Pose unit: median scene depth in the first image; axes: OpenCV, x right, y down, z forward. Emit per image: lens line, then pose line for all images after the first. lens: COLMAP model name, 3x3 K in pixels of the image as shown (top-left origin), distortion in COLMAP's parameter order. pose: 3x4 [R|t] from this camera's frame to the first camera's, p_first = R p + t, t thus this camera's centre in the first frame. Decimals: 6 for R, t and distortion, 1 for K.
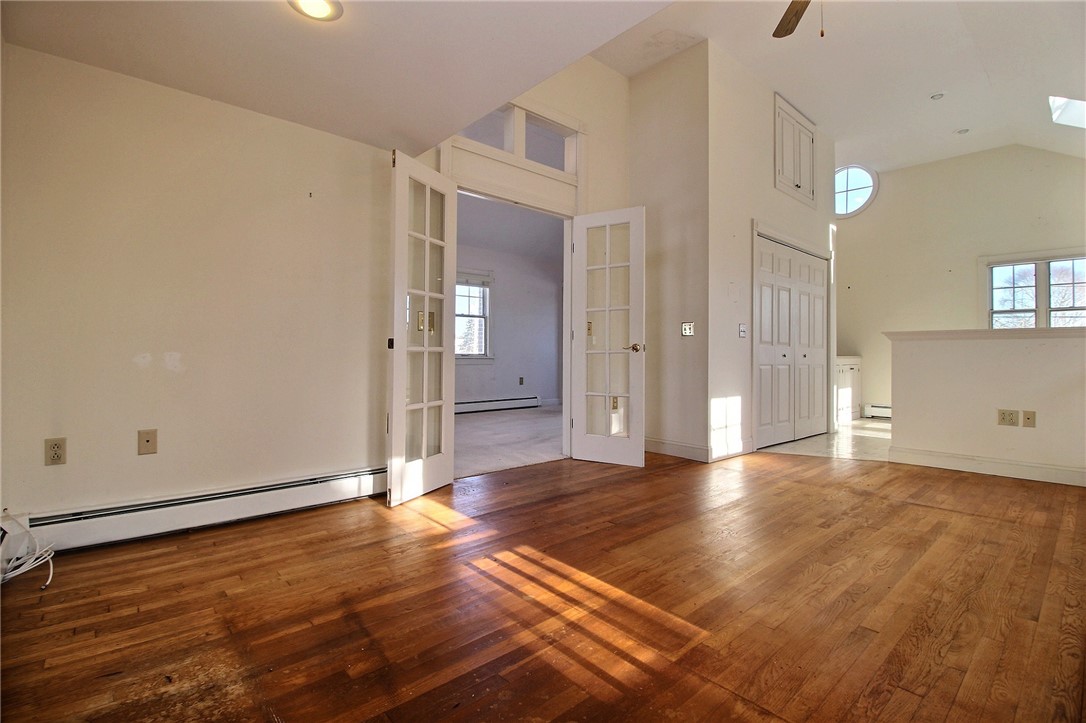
lens RADIAL K [[508.9, 0, 561.2], [0, 508.9, 347.7], [0, 0, 1]] dist [-0.012230, -0.000372]
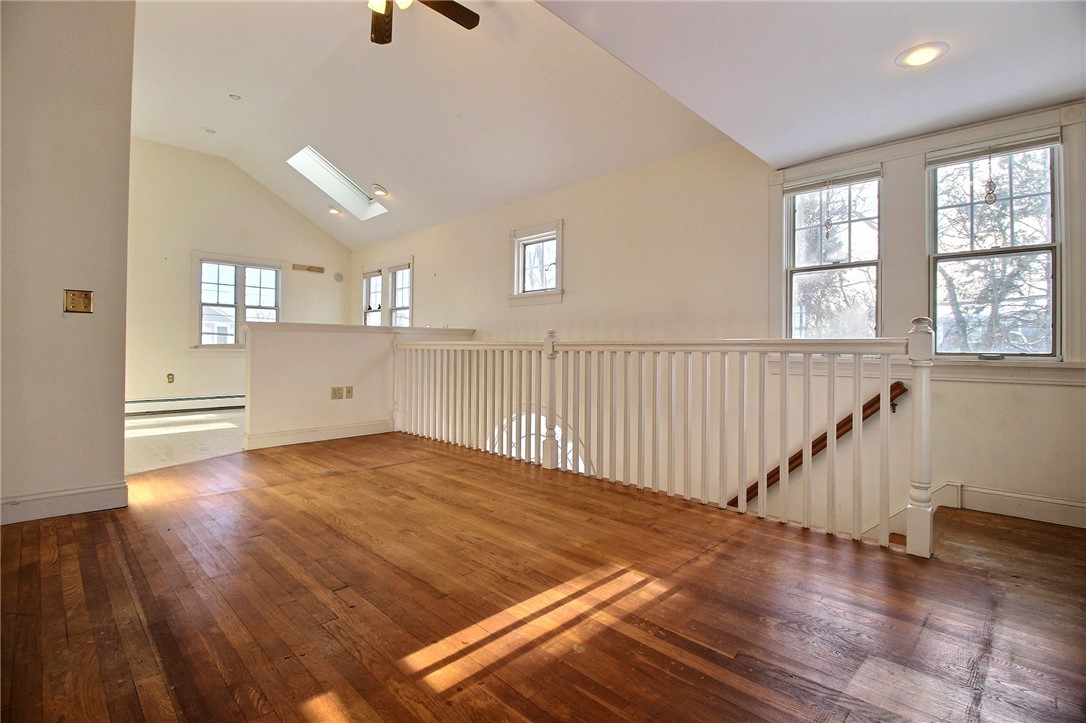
lens RADIAL K [[500.4, 0, 542.1], [0, 500.4, 340.9], [0, 0, 1]] dist [-0.001927, -0.000184]
pose [[-0.043905, 0.007174, 0.999010, -0.683639], [-0.018473, 0.999797, -0.007991, 0.008813], [-0.998865, -0.018806, -0.043764, 0.875570]]
